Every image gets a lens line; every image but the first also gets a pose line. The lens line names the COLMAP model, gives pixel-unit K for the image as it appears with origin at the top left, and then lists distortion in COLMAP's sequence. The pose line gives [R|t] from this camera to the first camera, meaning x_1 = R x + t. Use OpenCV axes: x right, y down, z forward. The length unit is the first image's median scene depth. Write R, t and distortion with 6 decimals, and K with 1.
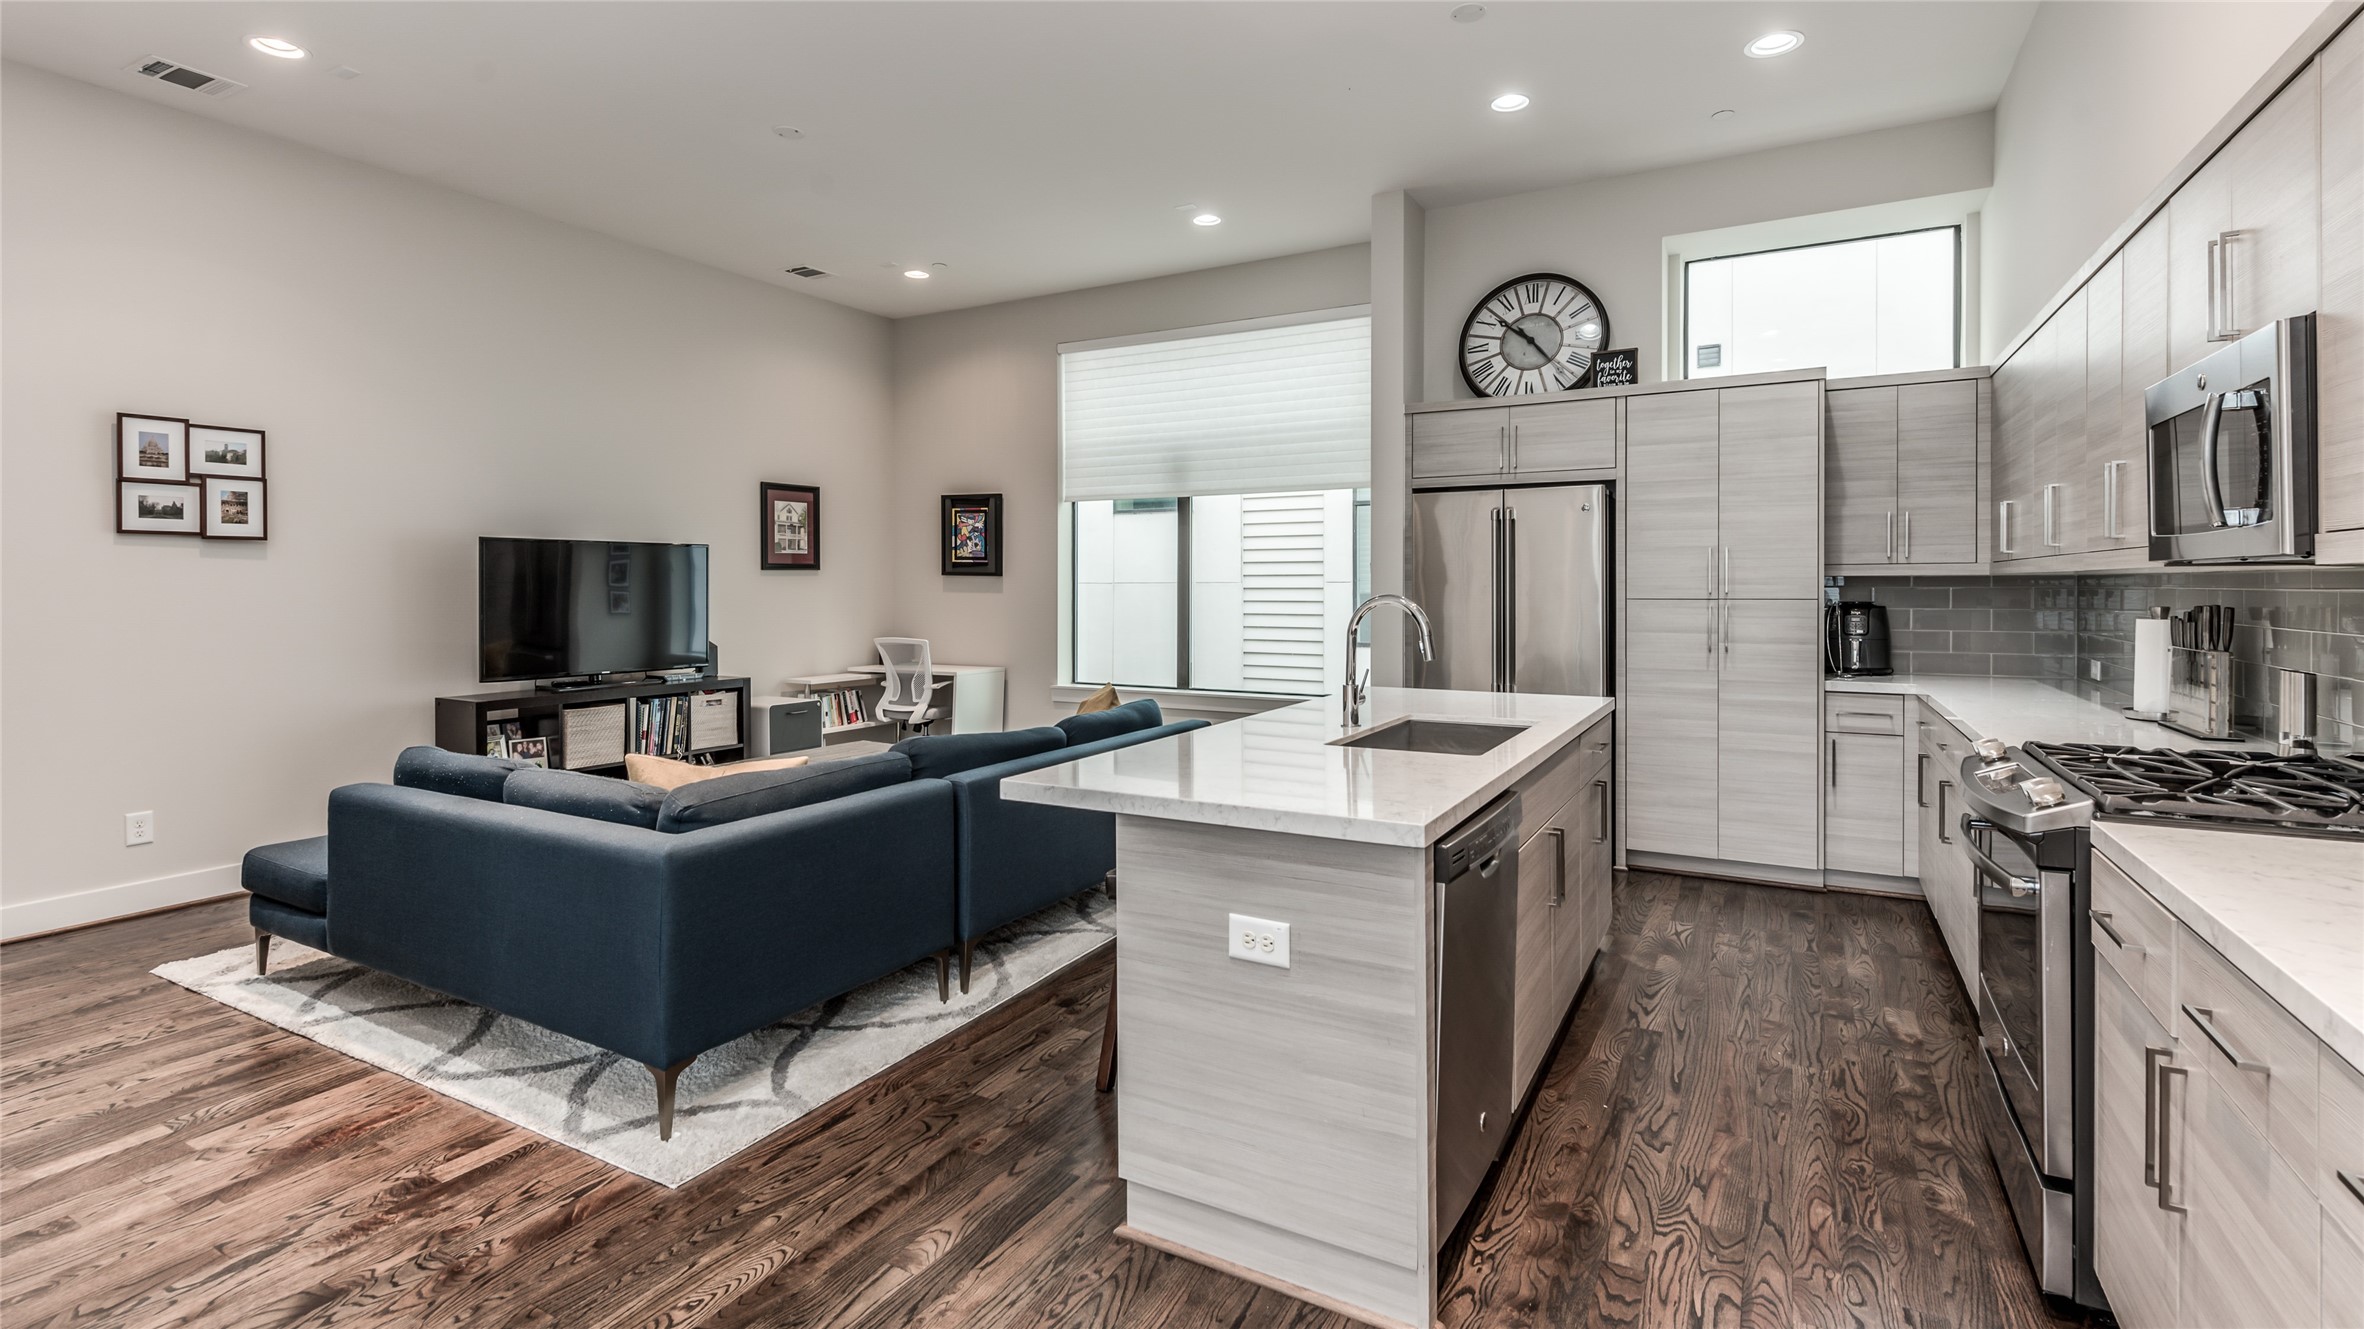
lens RADIAL K [[1078.2, 0, 1185.4], [0, 1078.2, 594.5], [0, 0, 1]] dist [0.007557, -0.000288]
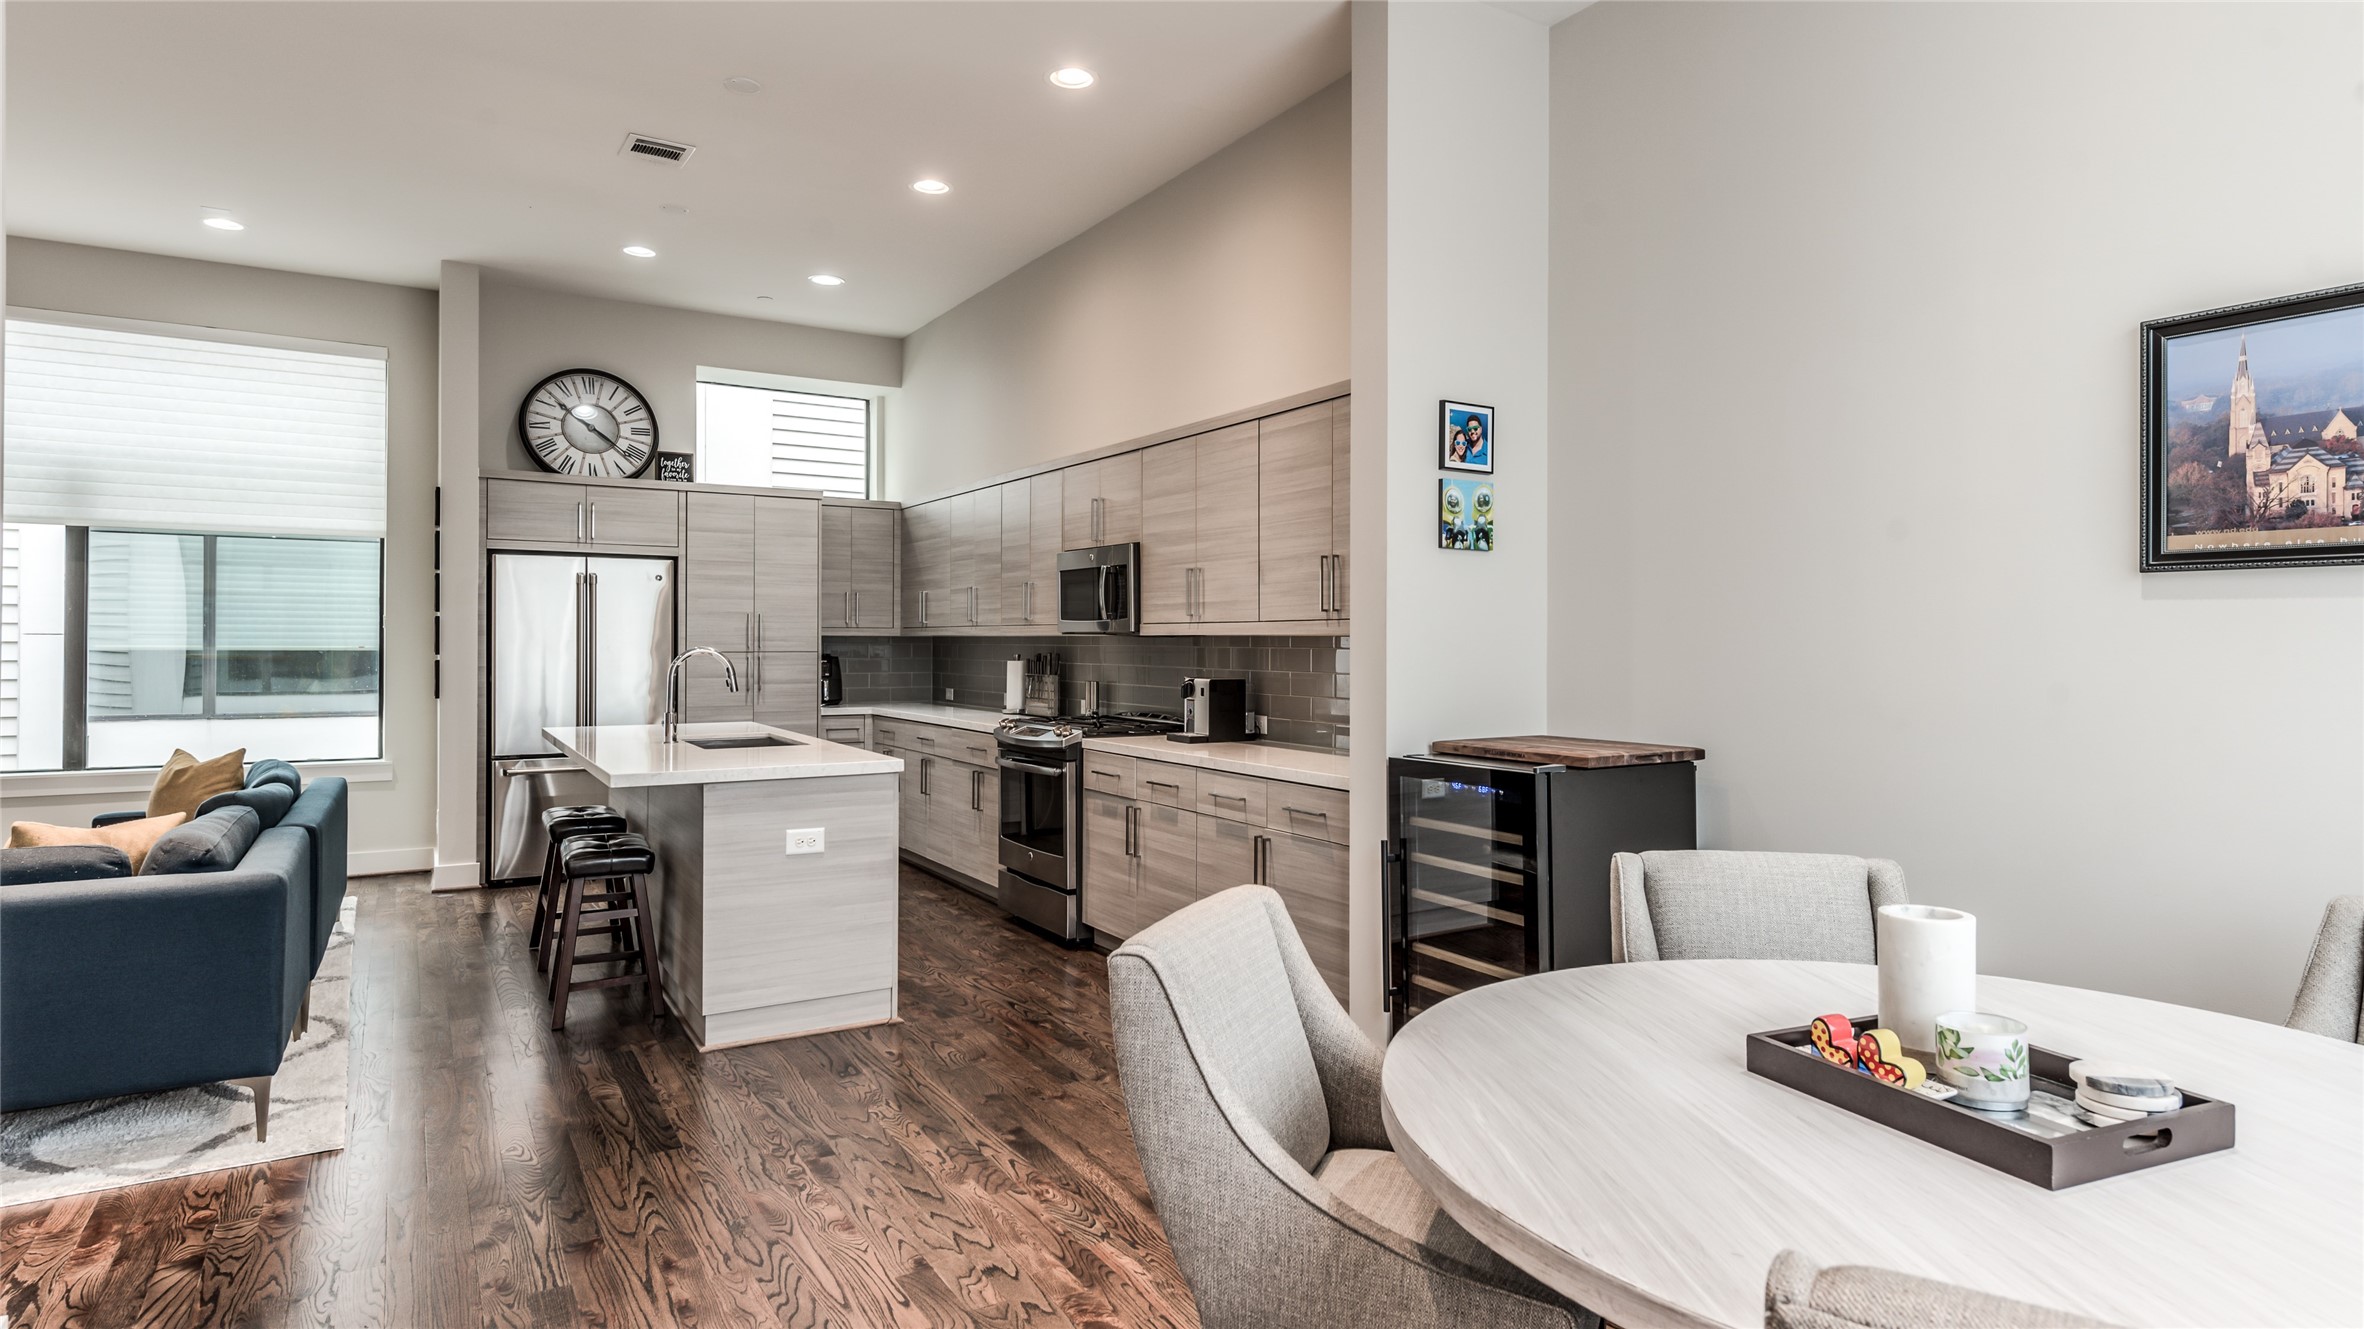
lens RADIAL K [[1289.7, 0, 1182.0], [0, 1289.7, 664.5], [0, 0, 1]] dist [-0.000116, -0.000240]
pose [[0.486271, -0.008991, 0.873762, -0.623380], [0.001809, 0.999955, 0.009283, 0.006090], [-0.873806, -0.002933, 0.486266, -0.237210]]
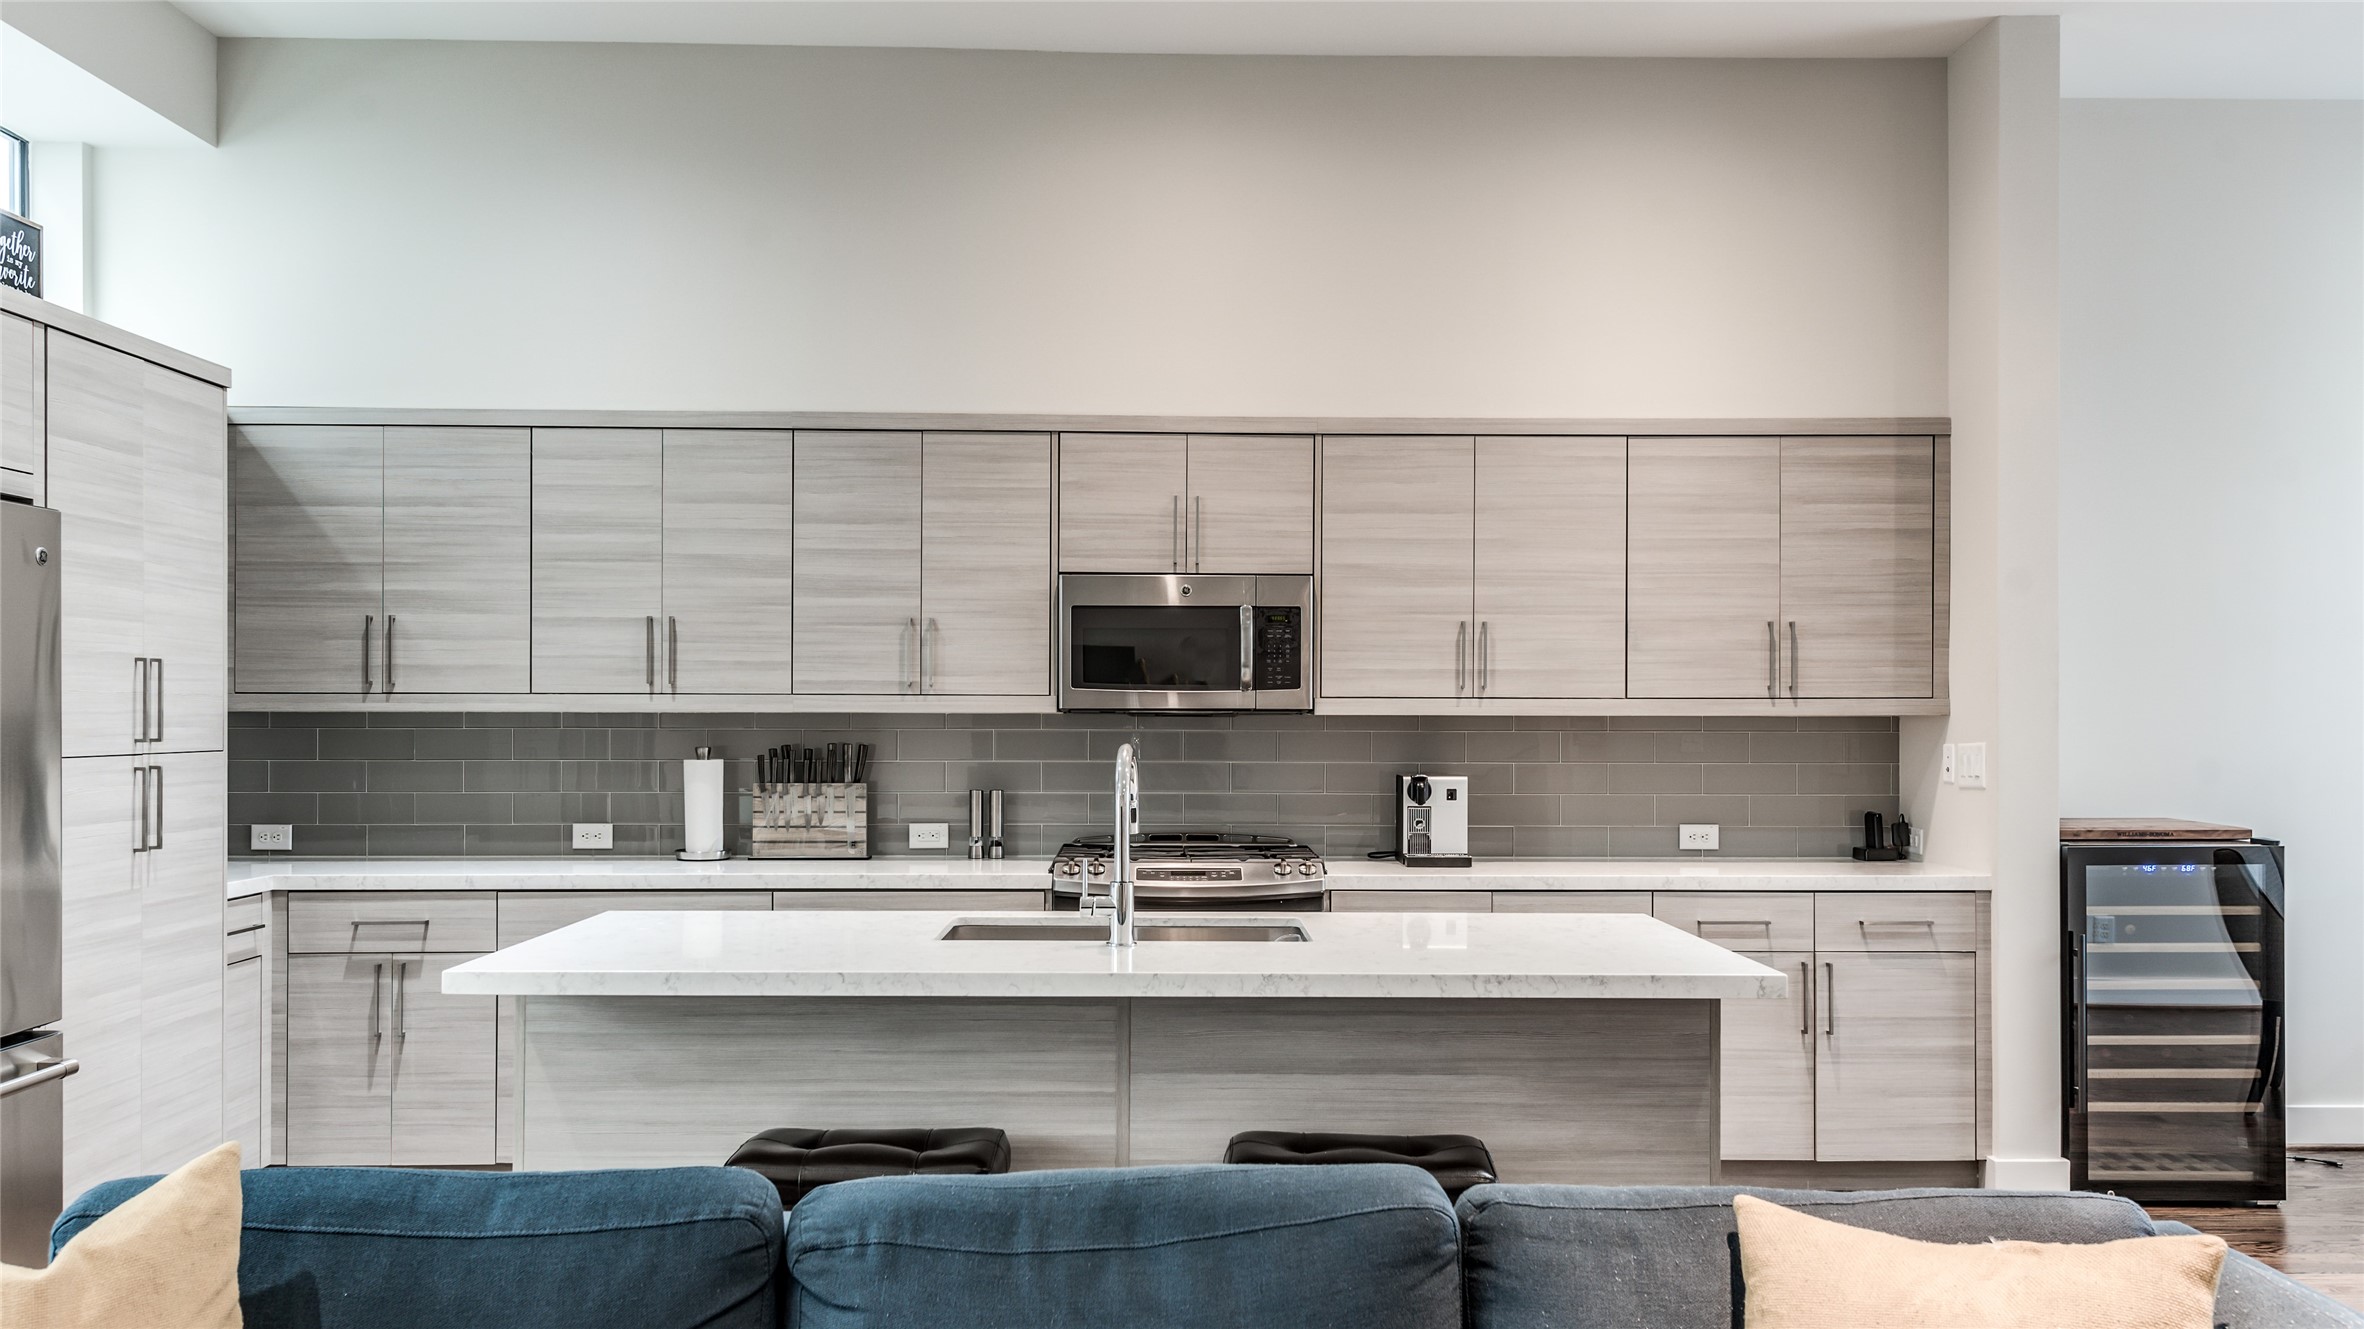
lens RADIAL K [[1838.0, 0, 1183.1], [0, 1838.0, 738.3], [0, 0, 1]] dist [0.010838, 0.001530]
pose [[-0.496957, 0.001808, 0.867773, -0.544668], [0.007528, 0.999969, 0.002228, 0.001658], [-0.867742, 0.007640, -0.496955, 0.963246]]
